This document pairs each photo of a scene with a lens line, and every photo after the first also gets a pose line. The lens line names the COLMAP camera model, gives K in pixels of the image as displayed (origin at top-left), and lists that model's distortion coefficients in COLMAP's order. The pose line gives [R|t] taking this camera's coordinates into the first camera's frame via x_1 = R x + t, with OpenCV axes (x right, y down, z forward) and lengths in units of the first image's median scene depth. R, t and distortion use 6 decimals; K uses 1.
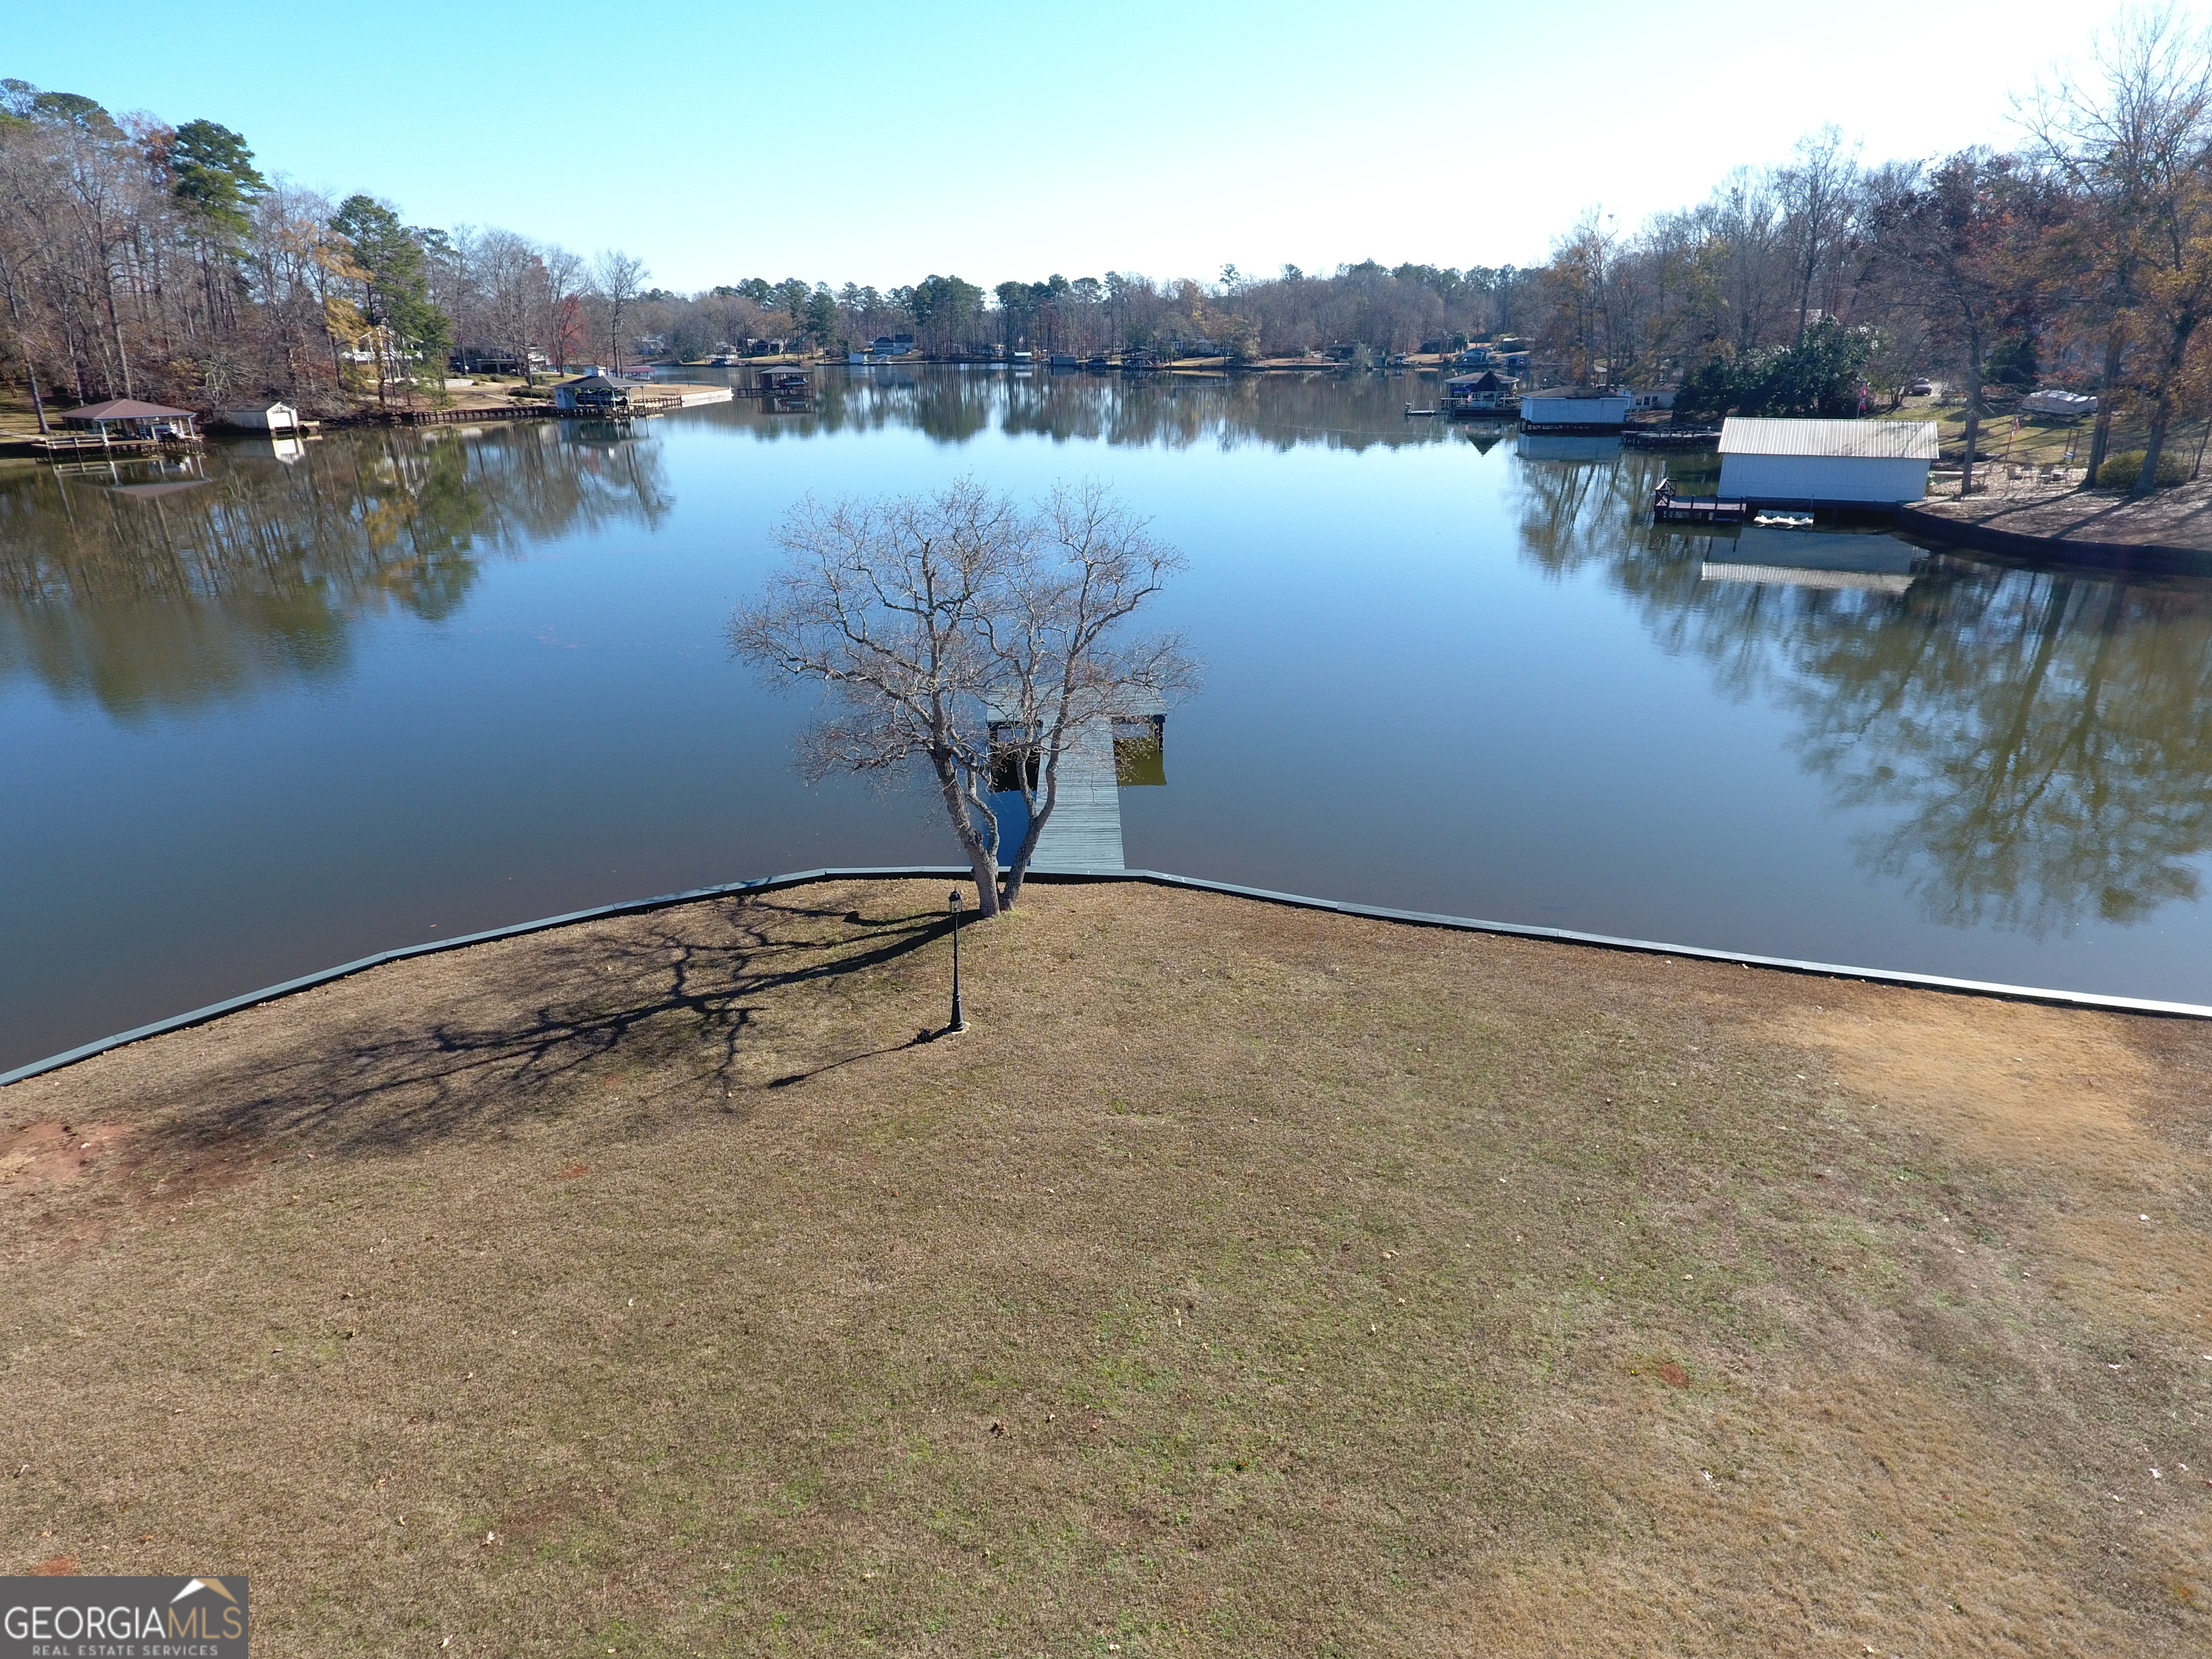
lens RADIAL K [[1295.8, 0, 1106.8], [0, 1295.8, 812.0], [0, 0, 1]] dist [-0.001476, 0.001968]
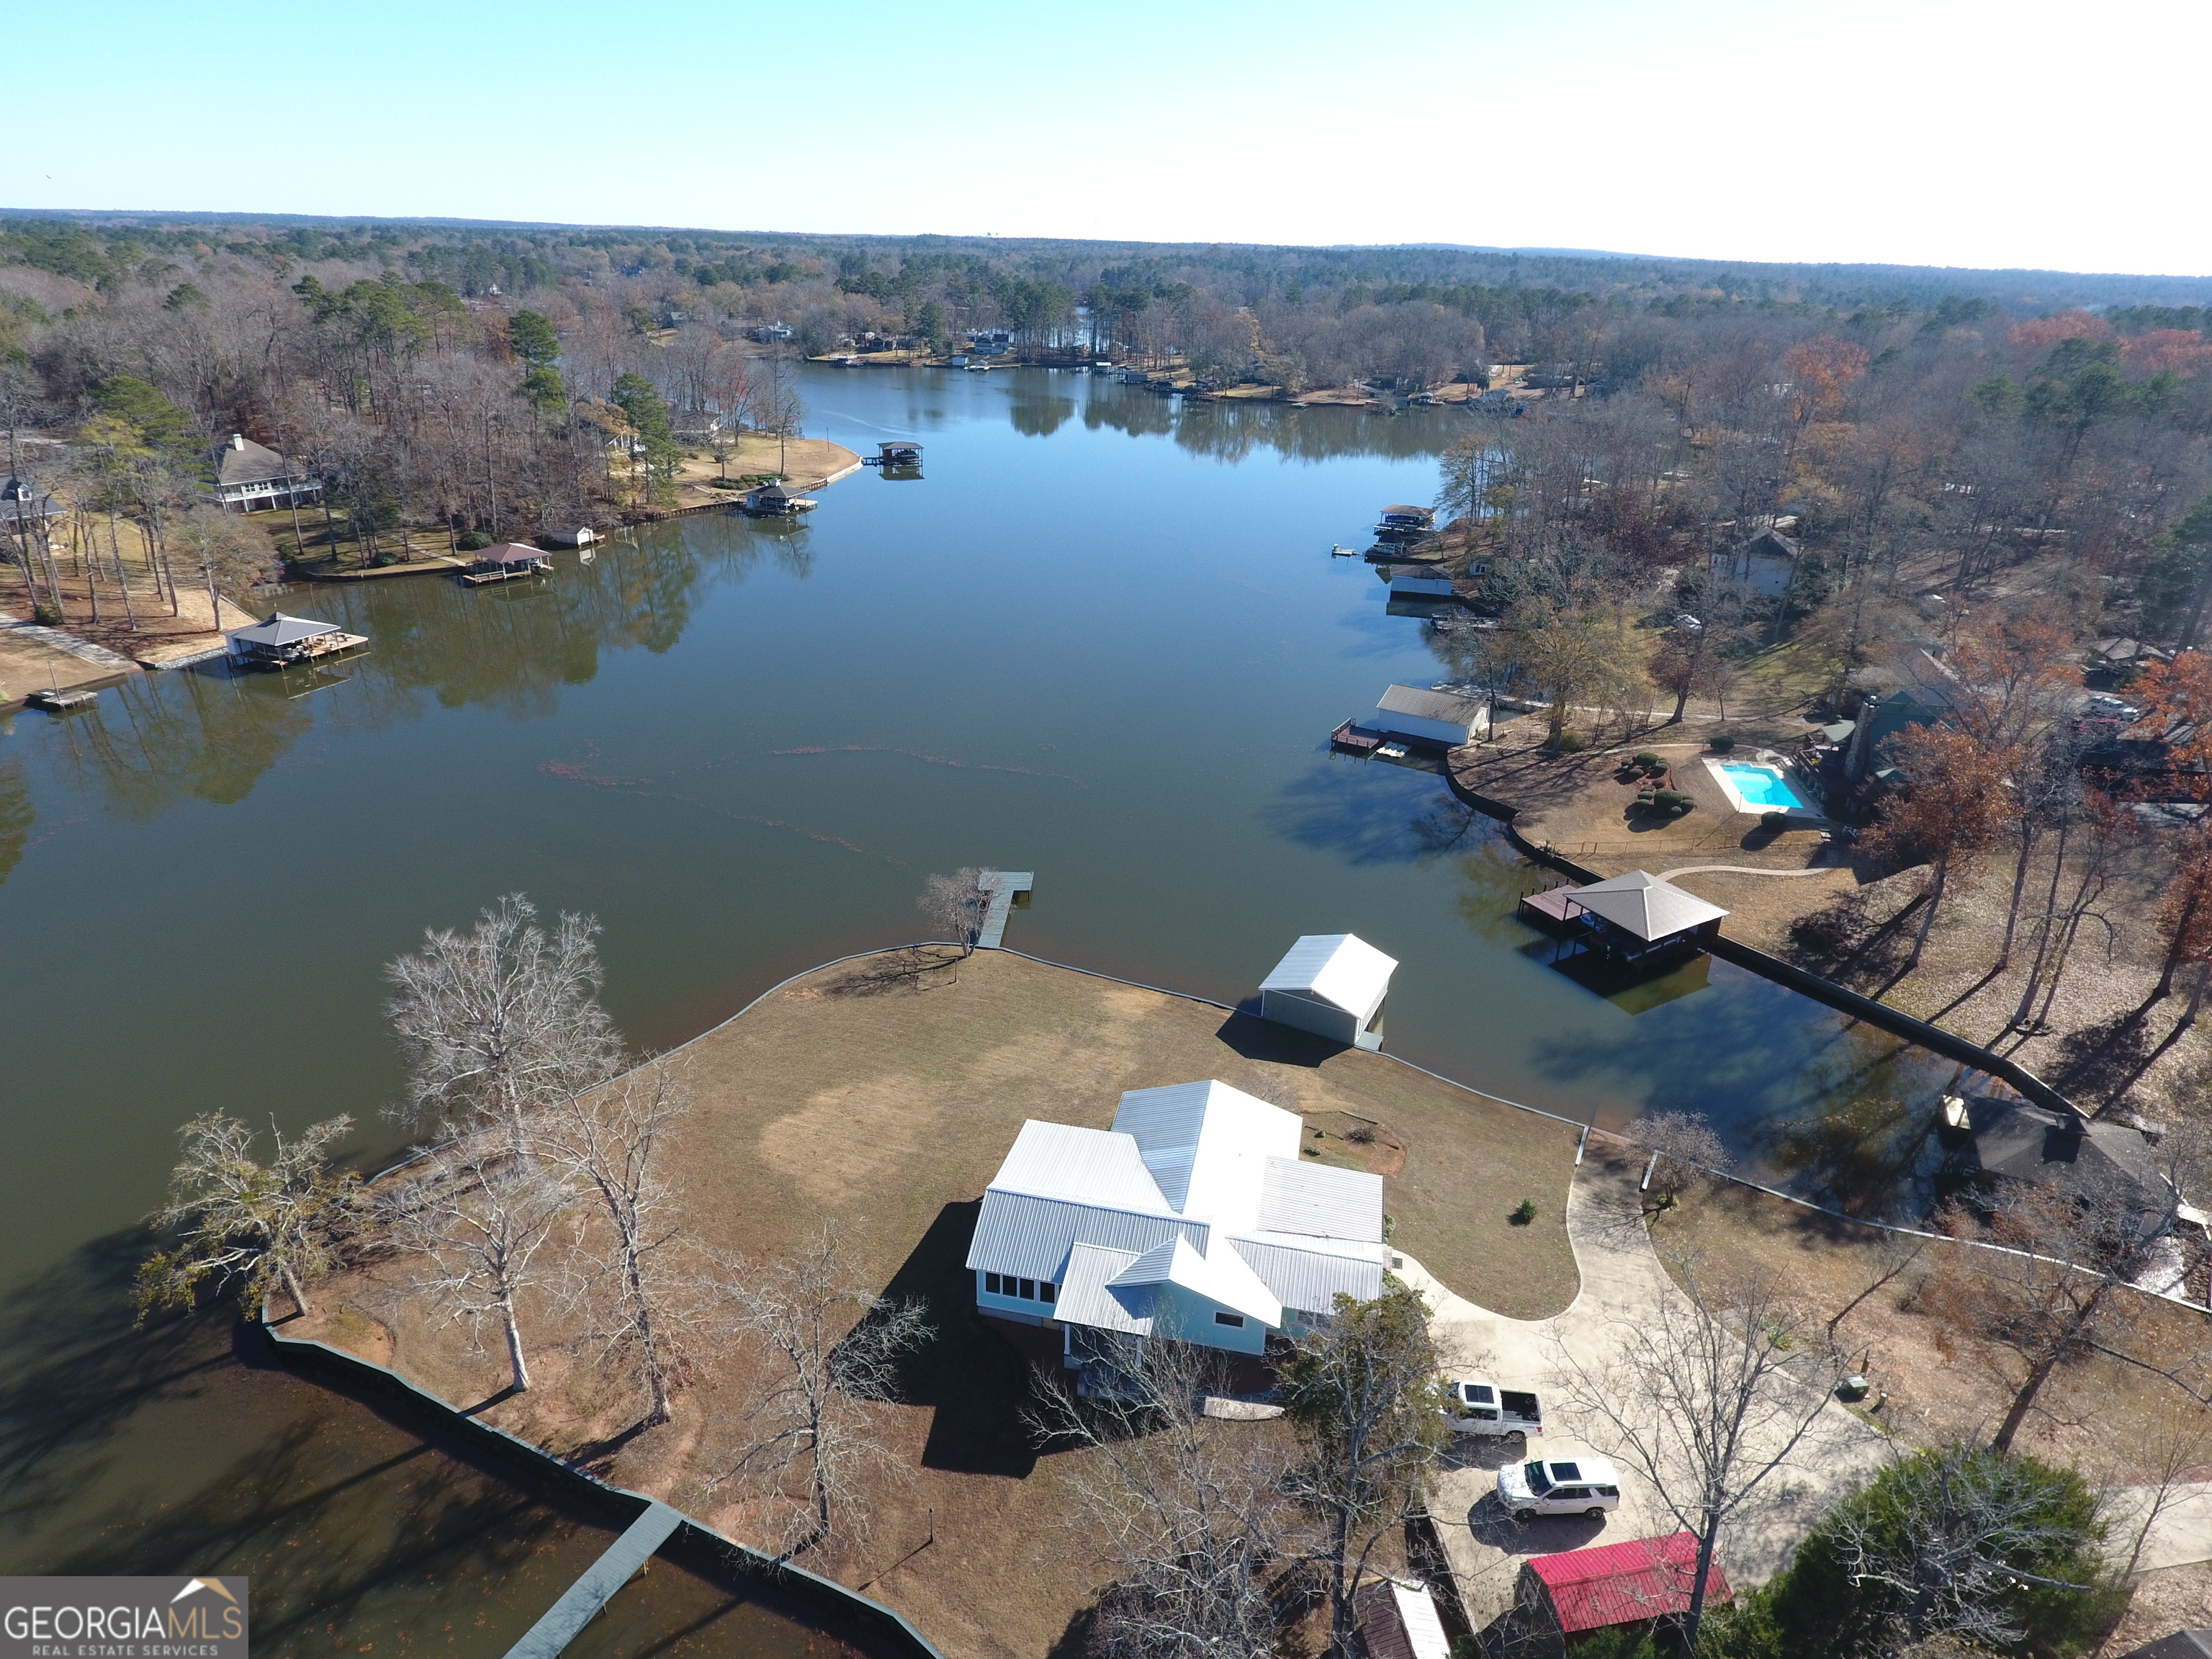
lens RADIAL K [[1295.8, 0, 1101.7], [0, 1295.8, 825.3], [0, 0, 1]] dist [-0.001476, 0.001968]
pose [[0.996159, 0.061078, -0.062739, 0.033990], [-0.056246, 0.995512, 0.076102, -0.039971], [0.067105, -0.072281, 0.995124, -0.184844]]
